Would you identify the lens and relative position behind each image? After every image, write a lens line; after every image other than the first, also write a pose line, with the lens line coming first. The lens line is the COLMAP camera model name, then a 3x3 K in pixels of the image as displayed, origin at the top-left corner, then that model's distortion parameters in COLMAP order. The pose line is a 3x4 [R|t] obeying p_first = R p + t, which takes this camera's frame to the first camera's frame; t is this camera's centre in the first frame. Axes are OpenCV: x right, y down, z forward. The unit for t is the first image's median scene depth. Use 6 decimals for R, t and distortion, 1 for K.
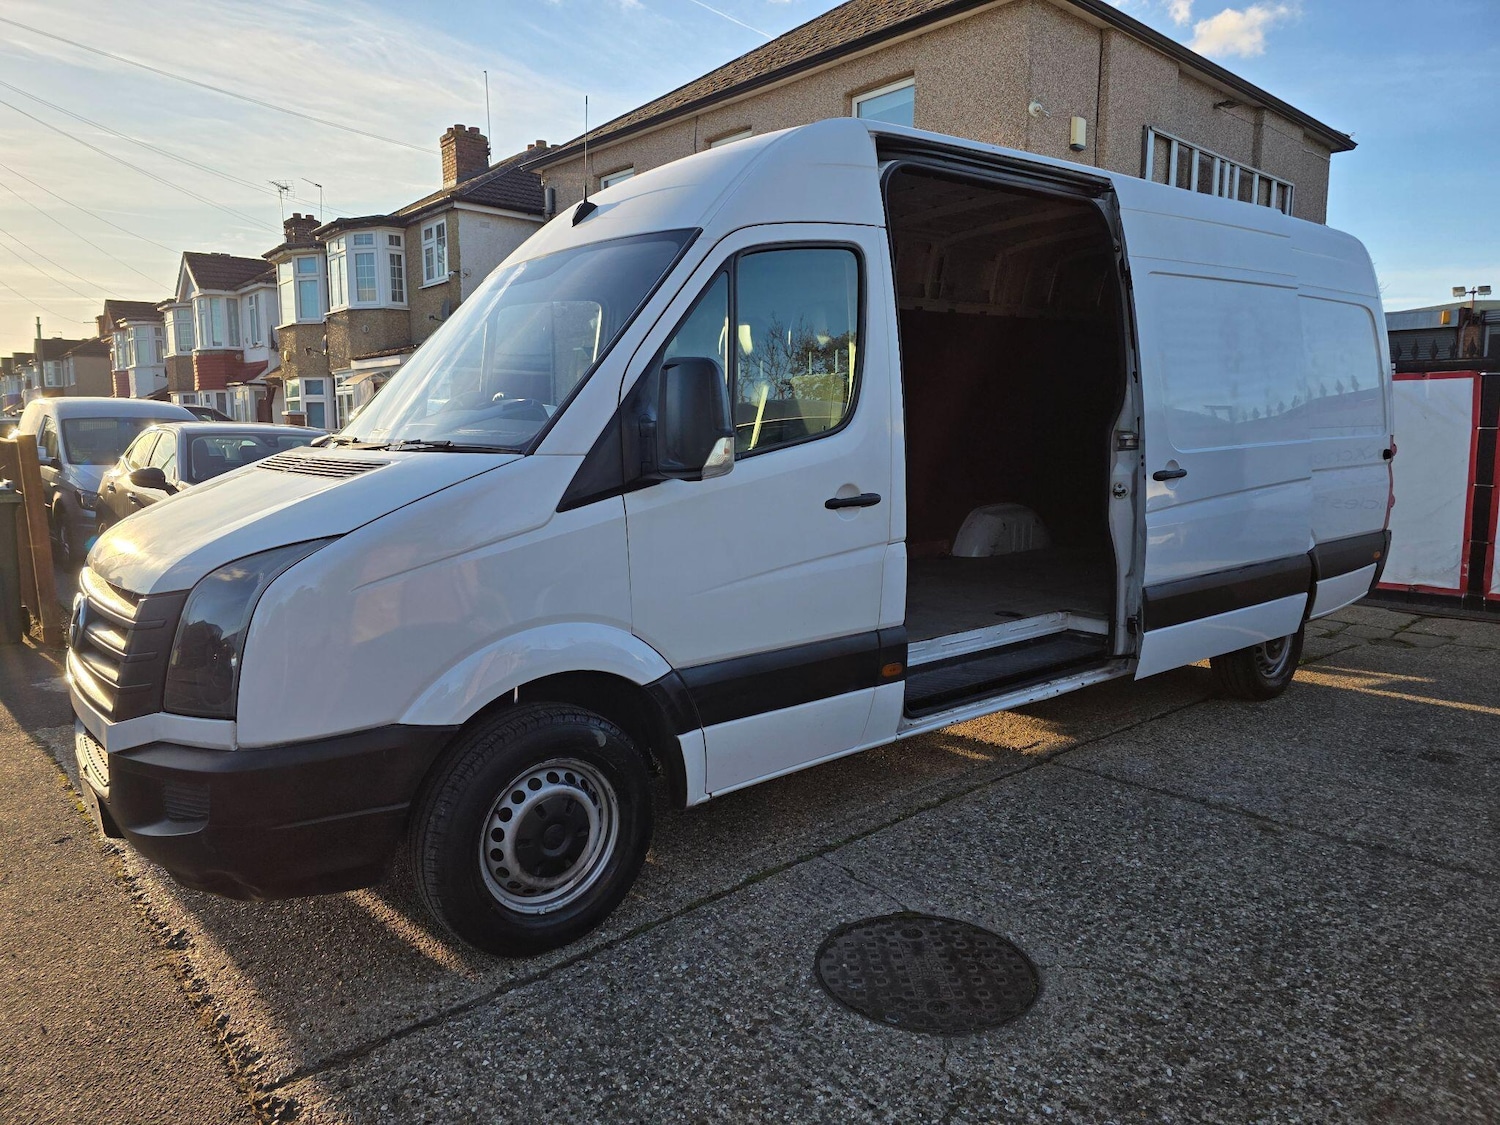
lens RADIAL K [[1001.7, 0, 742.1], [0, 1001.7, 556.6], [0, 0, 1]] dist [0.080498, -0.083346]
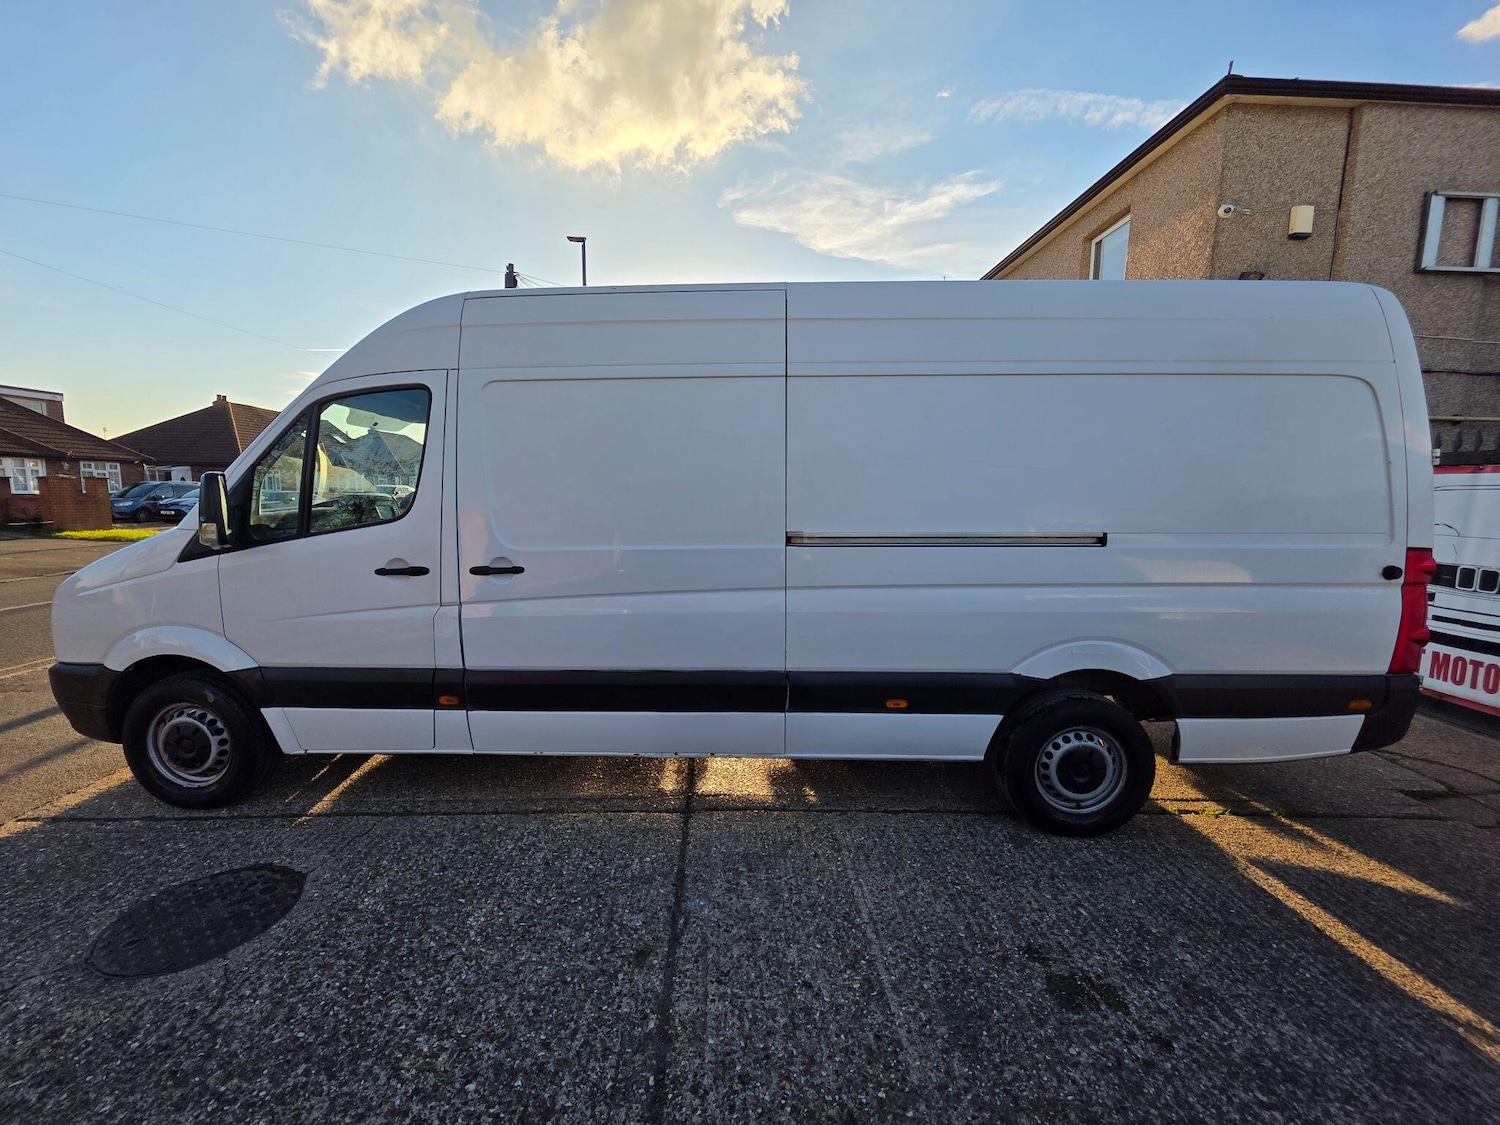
lens RADIAL K [[598.8, 0, 750.0], [0, 598.8, 562.5], [0, 0, 1]] dist [0.000689, -0.000090]
pose [[0.765770, 0.087457, -0.637140, 0.883073], [-0.095903, 0.995162, 0.021337, -0.115511], [0.635923, 0.044765, 0.770453, 0.591791]]
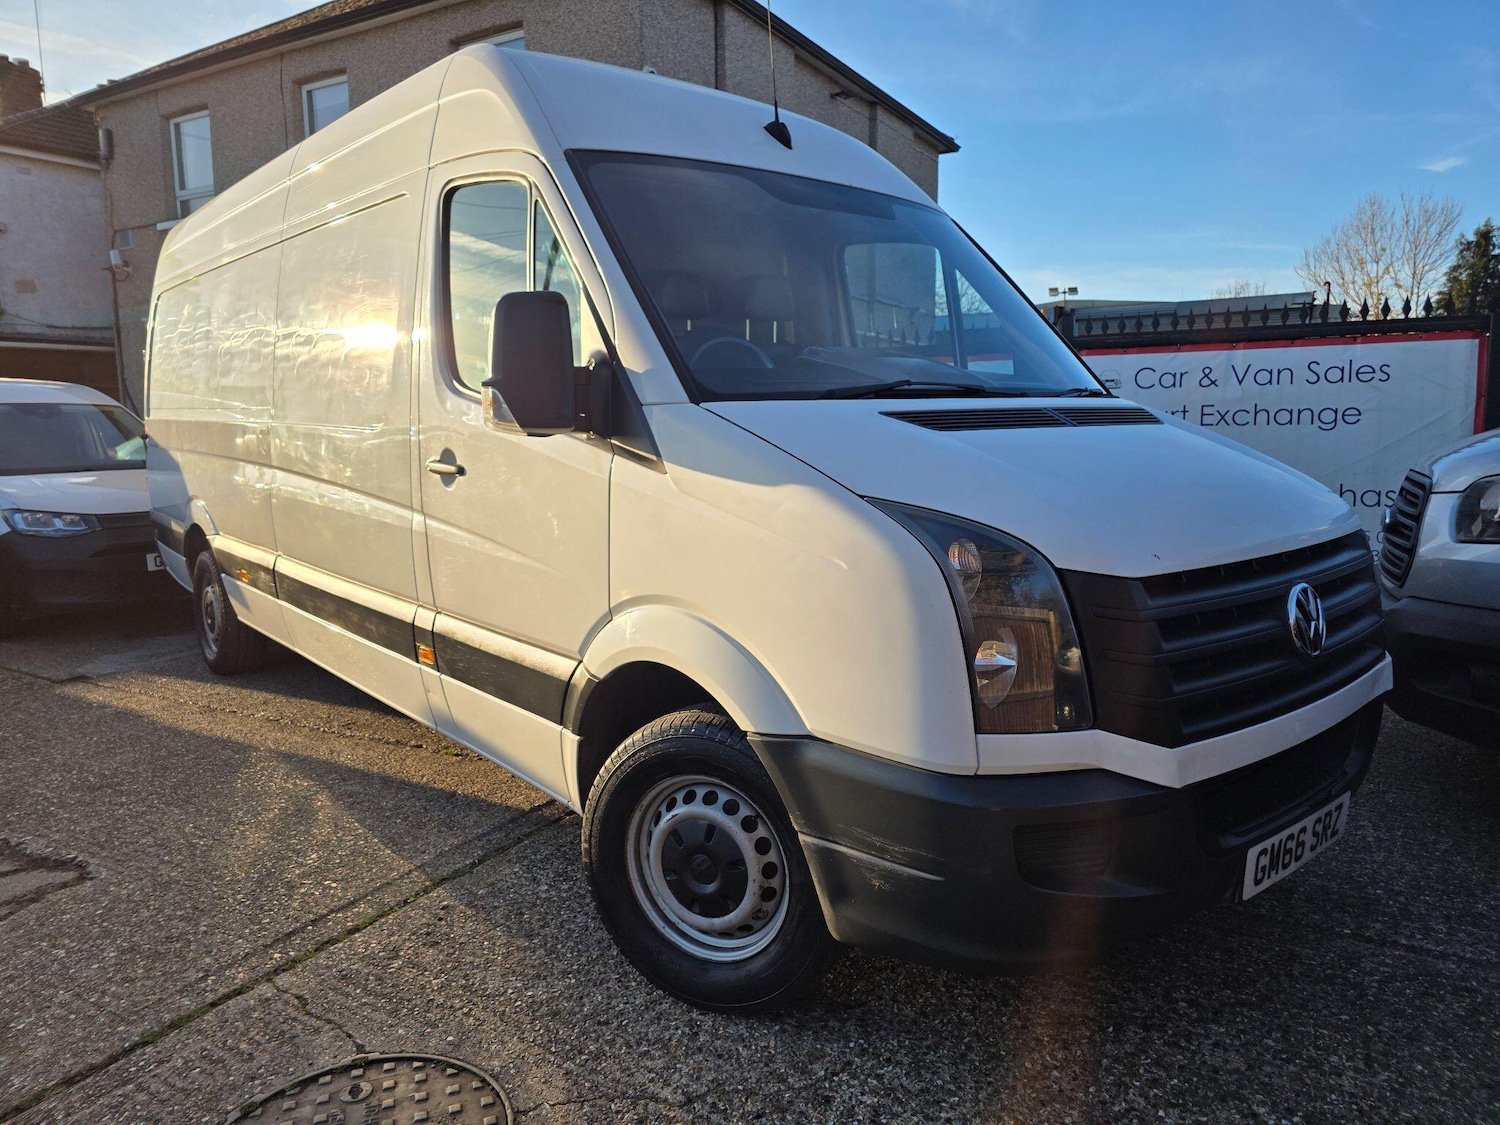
lens RADIAL K [[1007.9, 0, 756.1], [0, 1007.9, 550.1], [0, 0, 1]] dist [0.079733, -0.088460]
pose [[0.950548, -0.051063, 0.306350, 0.179518], [0.050775, 0.998670, 0.008914, 0.000509], [-0.306398, 0.007082, 0.951877, 0.174529]]
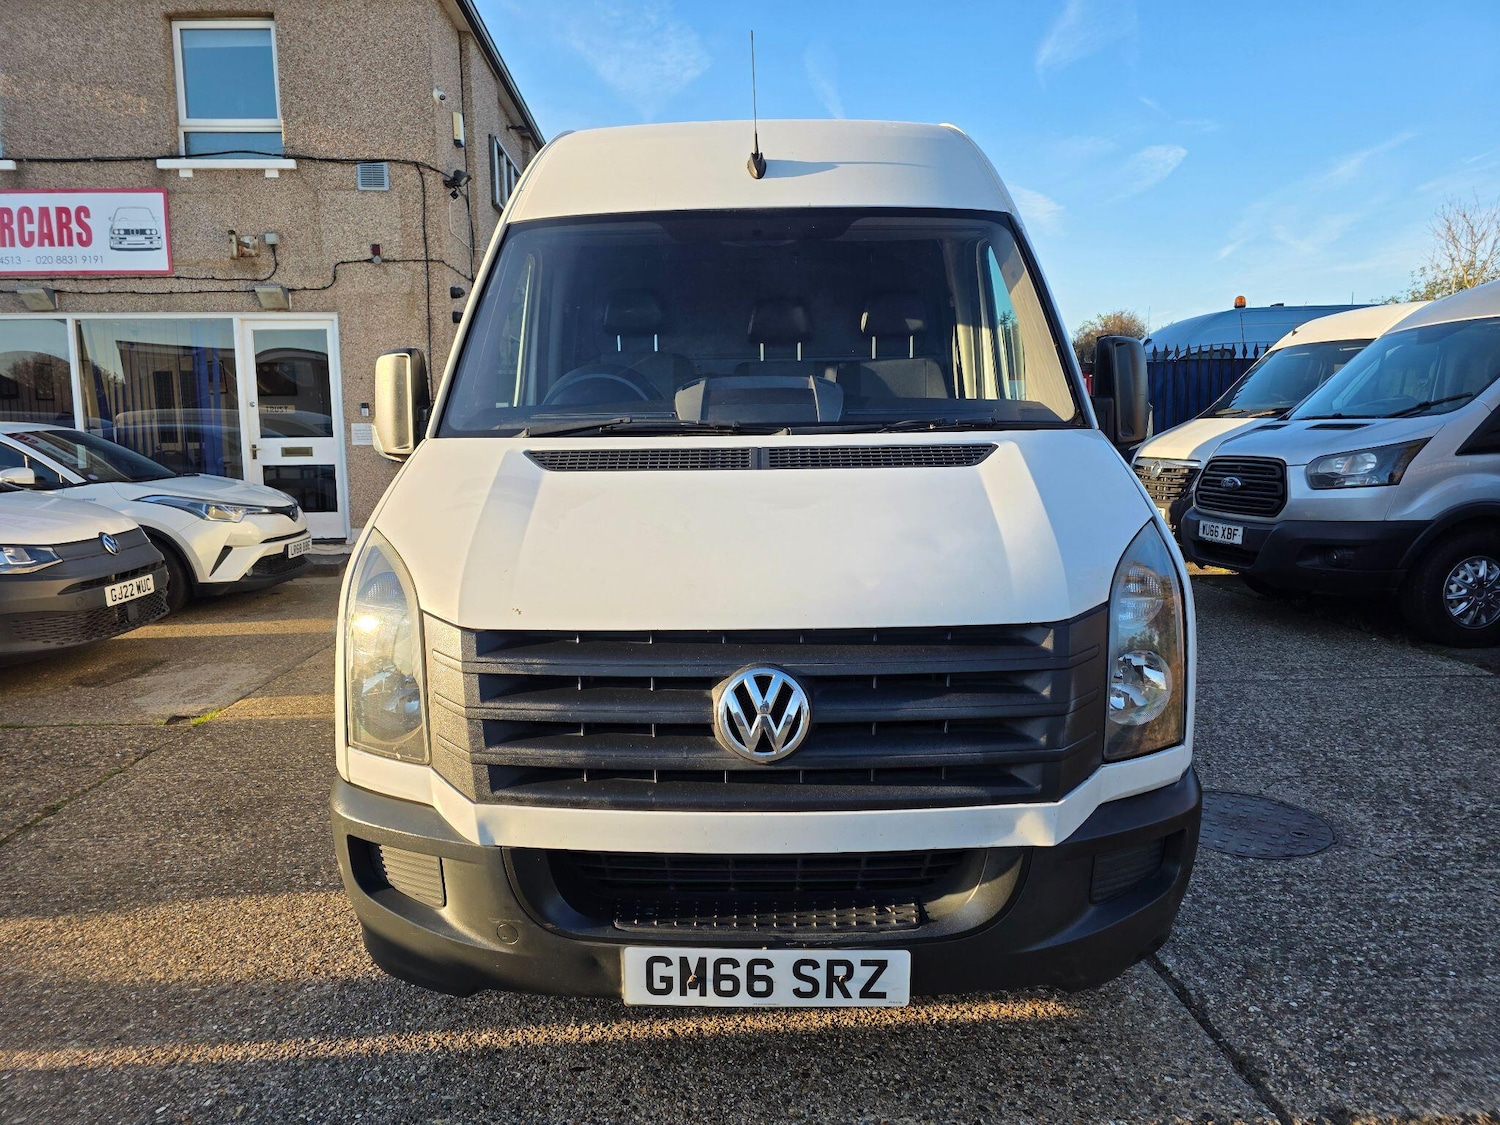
lens RADIAL K [[1009.6, 0, 745.2], [0, 1009.6, 537.7], [0, 0, 1]] dist [0.072870, -0.081674]
pose [[0.629529, -0.097225, 0.770870, -0.853161], [0.111219, 0.993199, 0.034439, -0.049052], [-0.768976, 0.064055, 0.636060, 0.453957]]
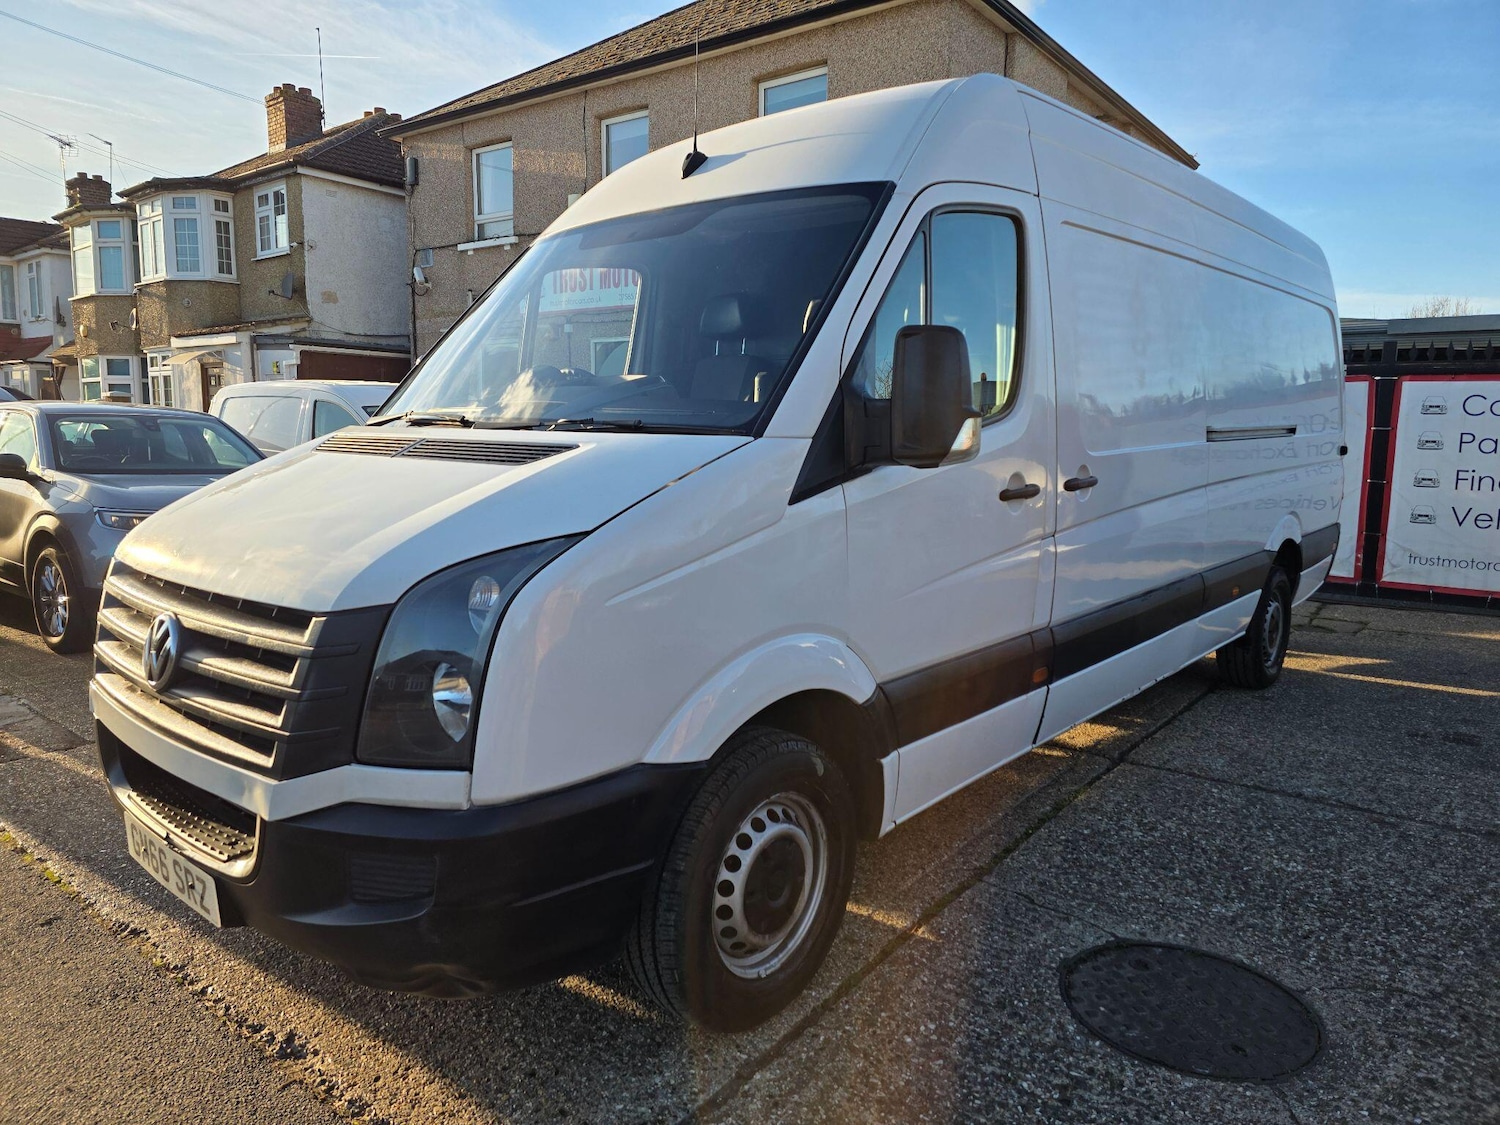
lens RADIAL K [[997.8, 0, 744.3], [0, 997.8, 557.4], [0, 0, 1]] dist [0.088733, -0.090337]
pose [[0.983329, -0.009687, 0.181577, -0.268014], [0.008734, 0.999944, 0.006044, -0.003384], [-0.181625, -0.004357, 0.983358, 0.125828]]
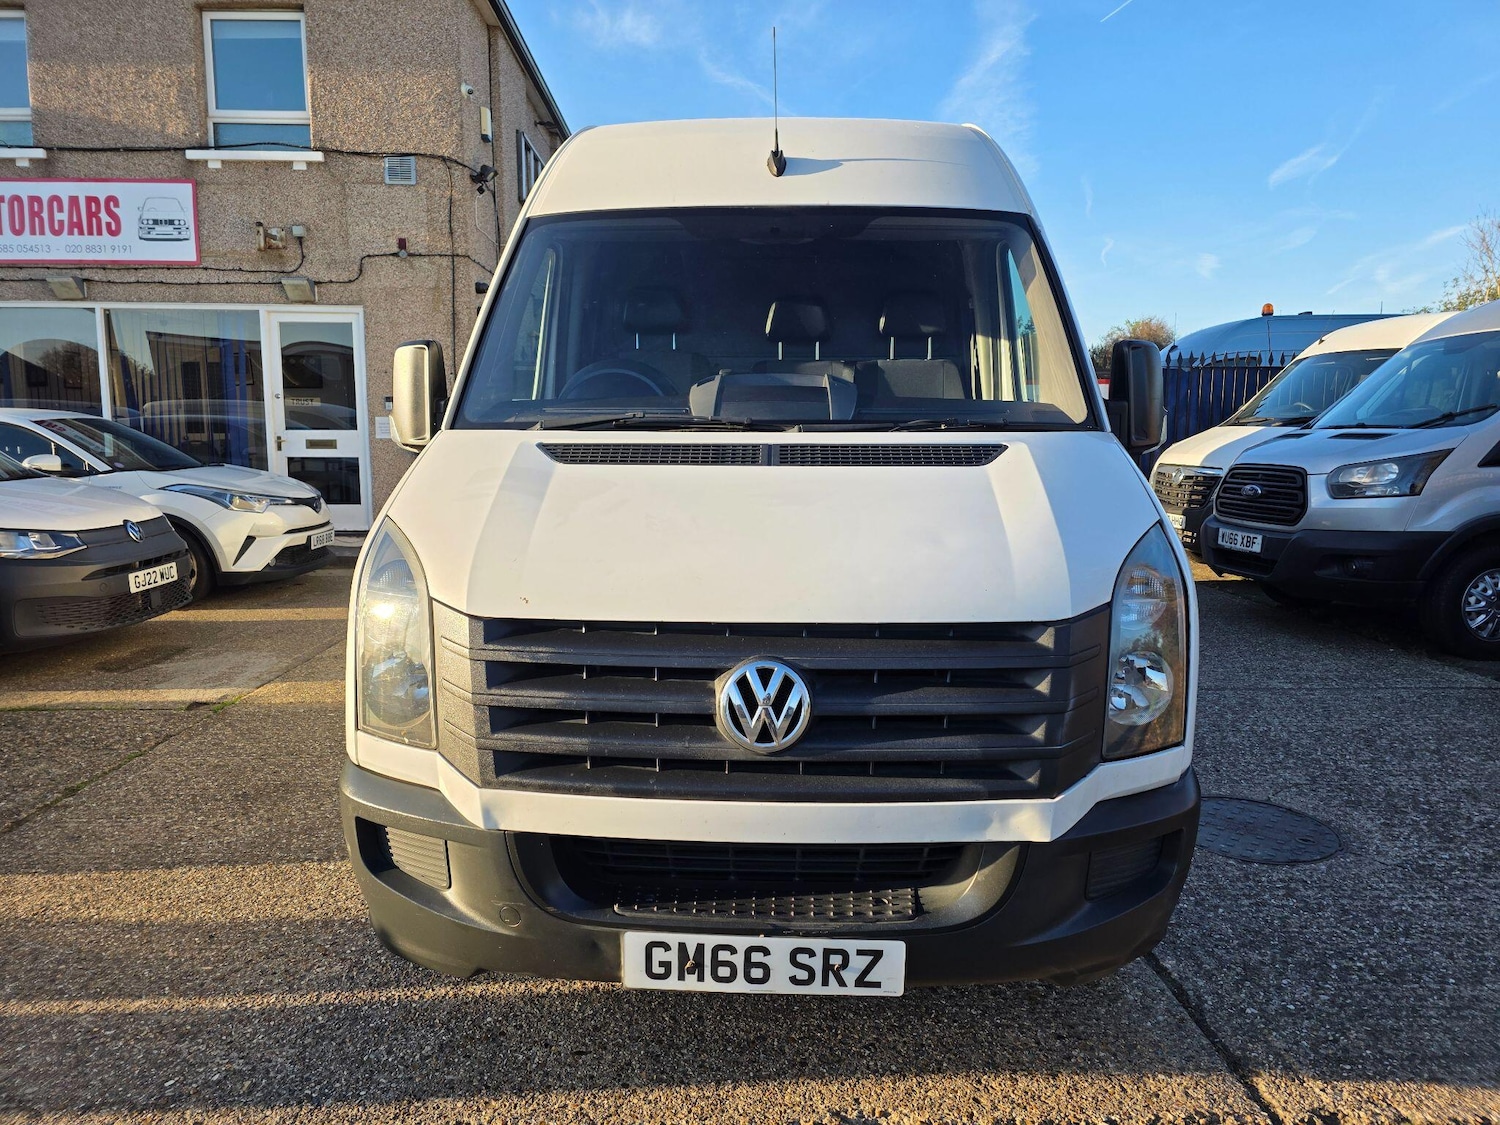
lens RADIAL K [[1007.9, 0, 756.1], [0, 1007.9, 550.1], [0, 0, 1]] dist [0.079733, -0.088460]
pose [[0.640180, -0.093737, 0.762485, -0.851695], [0.093159, 0.994676, 0.044066, -0.044742], [-0.762556, 0.042822, 0.645504, 0.444595]]
